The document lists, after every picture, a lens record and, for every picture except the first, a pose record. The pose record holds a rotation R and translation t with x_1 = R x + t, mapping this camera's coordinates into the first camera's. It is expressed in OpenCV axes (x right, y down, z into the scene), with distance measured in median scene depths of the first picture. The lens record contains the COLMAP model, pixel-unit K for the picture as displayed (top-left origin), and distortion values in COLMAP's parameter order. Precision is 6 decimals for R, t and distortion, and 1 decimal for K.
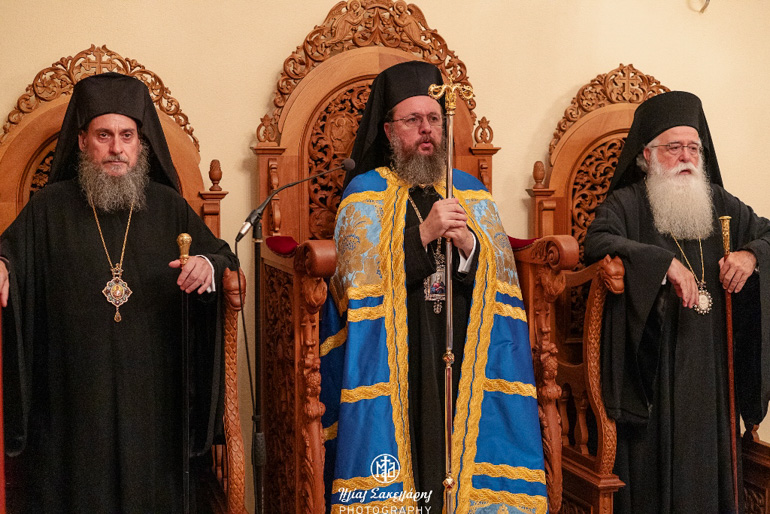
lens RADIAL K [[1012.1, 0, 385.1], [0, 1012.1, 268.2], [0, 0, 1]] dist [-0.018478, 0.059302]
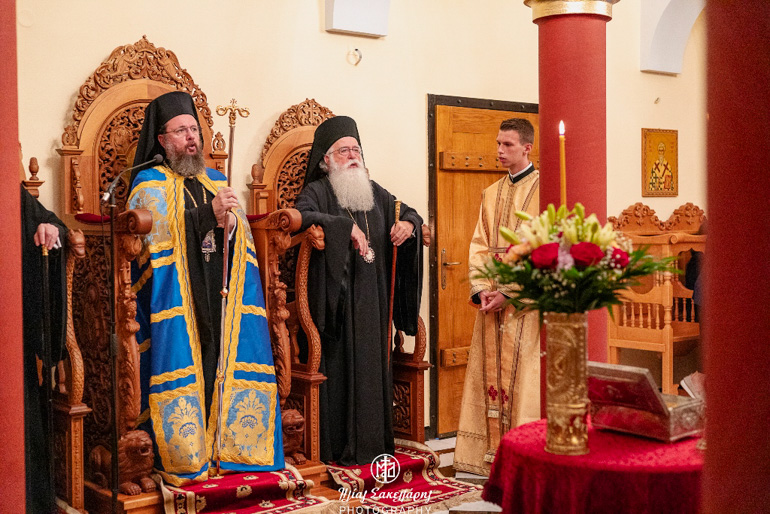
lens RADIAL K [[1012.1, 0, 385.1], [0, 1012.1, 268.2], [0, 0, 1]] dist [-0.018478, 0.059302]
pose [[0.926290, -0.022034, 0.376167, -0.236129], [0.031704, 0.999306, -0.019536, 0.080225], [-0.375476, 0.030022, 0.926346, -0.415682]]
